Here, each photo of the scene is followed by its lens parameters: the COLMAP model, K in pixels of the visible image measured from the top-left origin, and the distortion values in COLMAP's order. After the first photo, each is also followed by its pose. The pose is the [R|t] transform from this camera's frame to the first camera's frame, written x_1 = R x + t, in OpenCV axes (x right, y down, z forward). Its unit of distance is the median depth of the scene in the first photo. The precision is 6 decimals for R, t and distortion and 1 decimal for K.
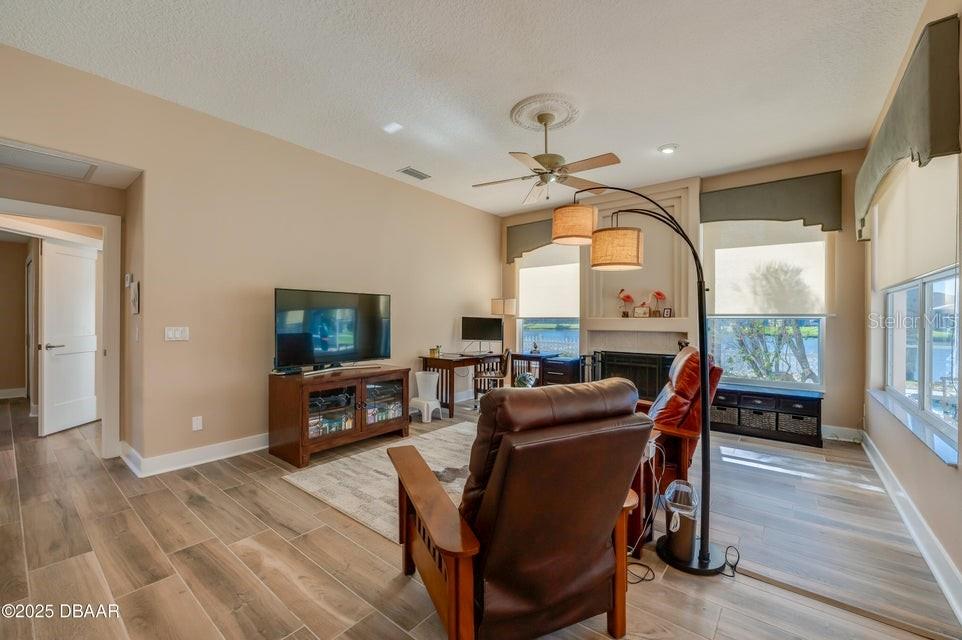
lens RADIAL K [[389.8, 0, 493.3], [0, 389.8, 319.0], [0, 0, 1]] dist [-0.020551, 0.000555]
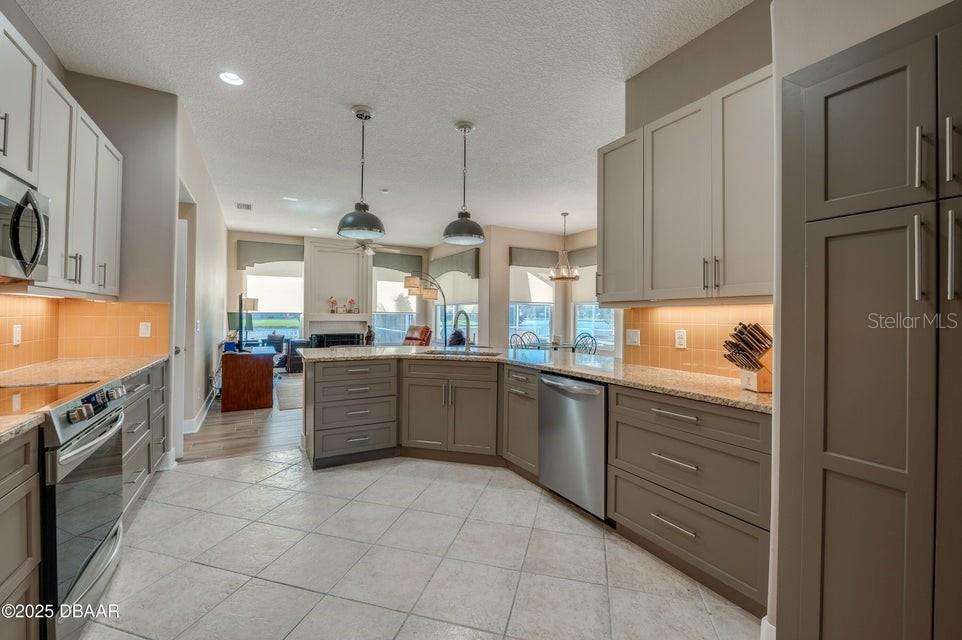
lens RADIAL K [[389.8, 0, 476.8], [0, 389.8, 314.6], [0, 0, 1]] dist [-0.020551, 0.000555]
pose [[0.389041, 0.001868, 0.921218, -1.125470], [-0.007988, 0.999967, 0.001346, -0.006658], [-0.921186, -0.007882, 0.389043, -0.277088]]
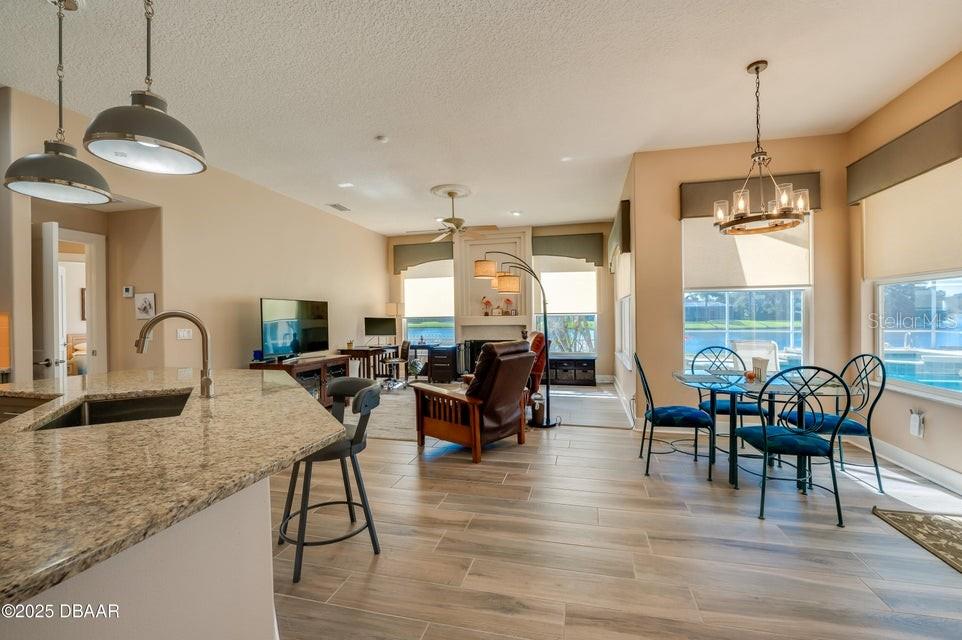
lens RADIAL K [[389.8, 0, 484.8], [0, 389.8, 318.6], [0, 0, 1]] dist [-0.020551, 0.000555]
pose [[0.918651, -0.016750, 0.394715, -0.278260], [0.016205, 0.999858, 0.004714, -0.002168], [-0.394737, 0.002066, 0.918792, -0.388169]]
